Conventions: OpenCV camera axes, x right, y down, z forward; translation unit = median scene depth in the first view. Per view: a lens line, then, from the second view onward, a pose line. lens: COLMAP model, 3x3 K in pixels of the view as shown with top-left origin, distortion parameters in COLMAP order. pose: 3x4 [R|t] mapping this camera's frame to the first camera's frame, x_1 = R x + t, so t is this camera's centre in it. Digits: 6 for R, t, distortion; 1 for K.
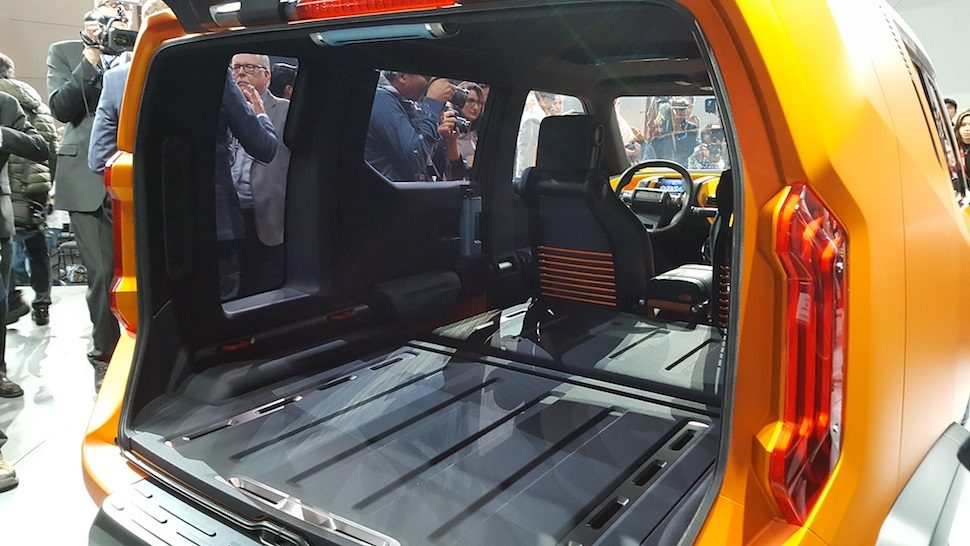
lens RADIAL K [[727.7, 0, 485.1], [0, 727.7, 274.7], [0, 0, 1]] dist [-0.004919, -0.005517]
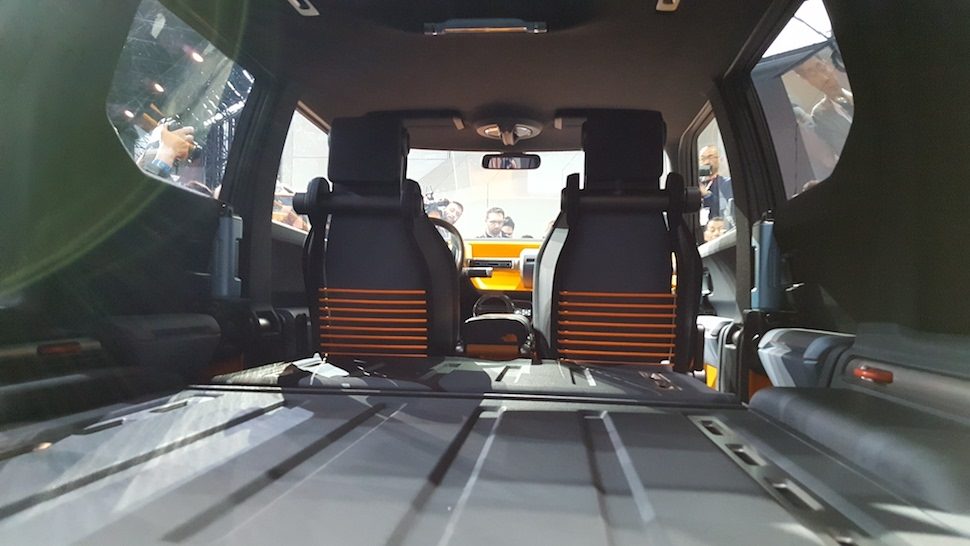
lens RADIAL K [[727.7, 0, 482.6], [0, 727.7, 271.5], [0, 0, 1]] dist [-0.004919, -0.005517]
pose [[0.866873, 0.022858, 0.498005, -0.169266], [0.093644, 0.973701, -0.207696, 0.127422], [-0.489655, 0.226681, 0.841934, 0.296821]]
